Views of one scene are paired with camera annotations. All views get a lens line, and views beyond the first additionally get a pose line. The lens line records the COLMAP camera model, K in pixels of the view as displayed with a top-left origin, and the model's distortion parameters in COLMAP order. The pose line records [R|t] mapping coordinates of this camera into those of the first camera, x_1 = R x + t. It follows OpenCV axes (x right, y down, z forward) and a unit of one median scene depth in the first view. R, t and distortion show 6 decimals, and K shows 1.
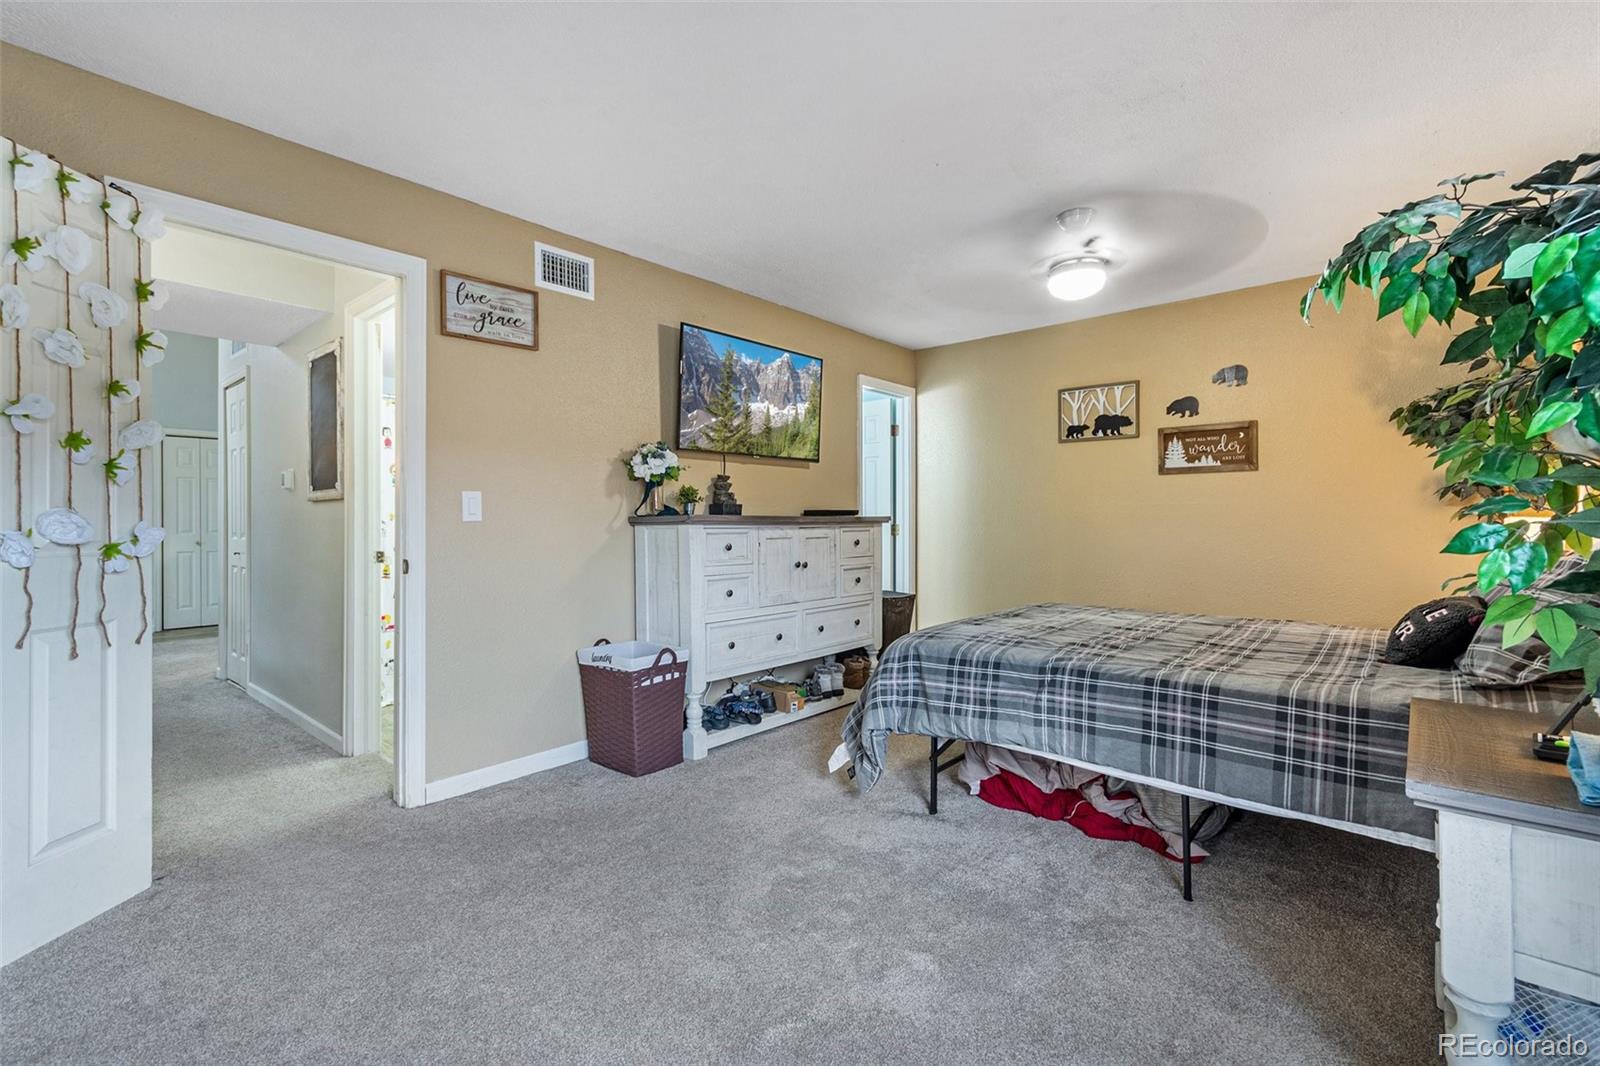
lens RADIAL K [[713.7, 0, 802.1], [0, 713.7, 520.4], [0, 0, 1]] dist [0.007088, 0.000738]
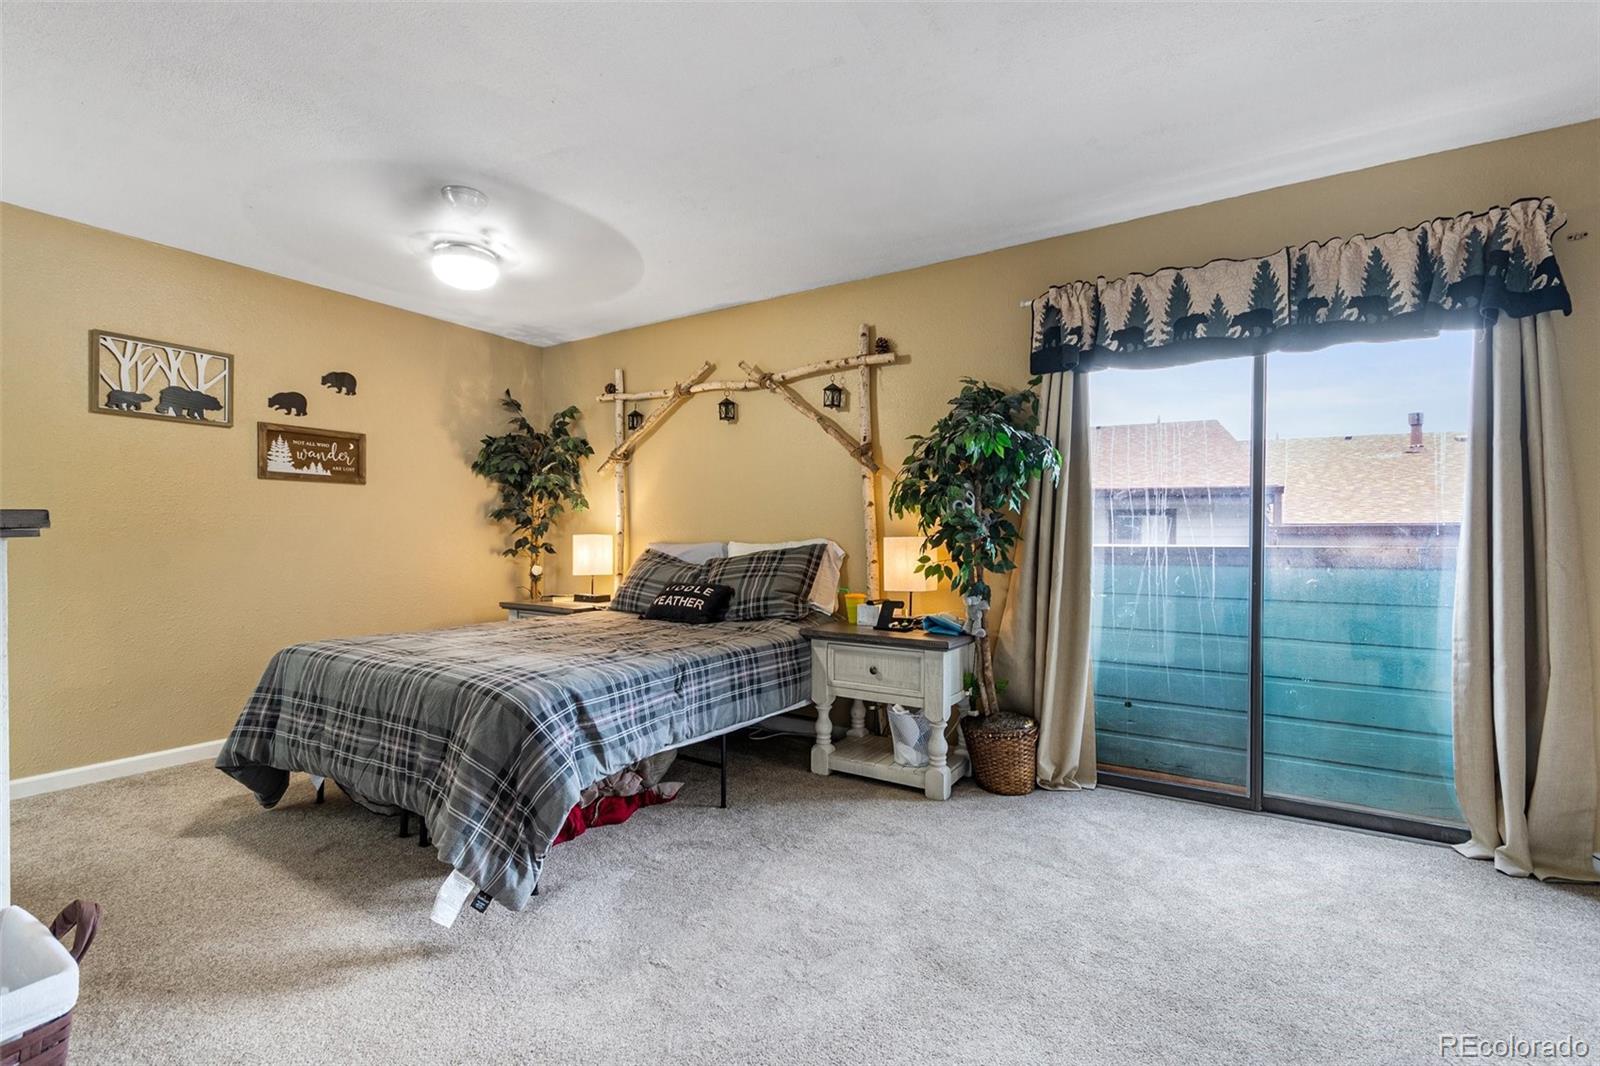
lens RADIAL K [[713.7, 0, 802.5], [0, 713.7, 536.9], [0, 0, 1]] dist [0.007088, 0.000738]
pose [[-0.141076, 0.002241, 0.989996, -0.572068], [-0.006167, 0.999976, -0.003142, 0.003519], [-0.989980, -0.006549, -0.141059, 0.698034]]
